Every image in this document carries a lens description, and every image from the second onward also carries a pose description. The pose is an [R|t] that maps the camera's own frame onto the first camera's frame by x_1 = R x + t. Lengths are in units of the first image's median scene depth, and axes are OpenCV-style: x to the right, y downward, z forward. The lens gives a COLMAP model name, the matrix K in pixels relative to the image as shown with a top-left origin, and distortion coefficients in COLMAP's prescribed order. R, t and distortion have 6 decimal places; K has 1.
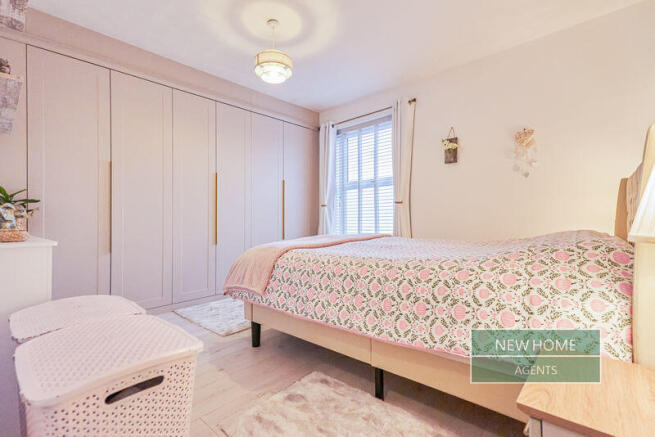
lens RADIAL K [[302.2, 0, 329.3], [0, 302.2, 217.8], [0, 0, 1]] dist [0.040895, -0.004443]
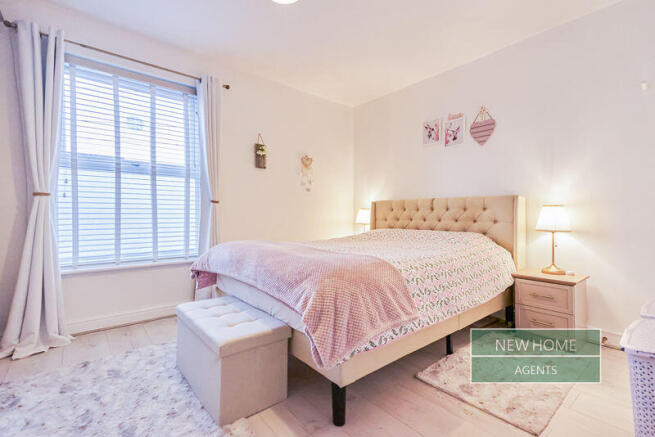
lens RADIAL K [[302.2, 0, 330.0], [0, 302.2, 217.4], [0, 0, 1]] dist [0.040895, -0.004443]
pose [[0.133253, 0.011025, 0.991021, -0.557811], [-0.011968, 0.999883, -0.009515, -0.004215], [-0.991010, -0.010593, 0.133369, 0.588715]]
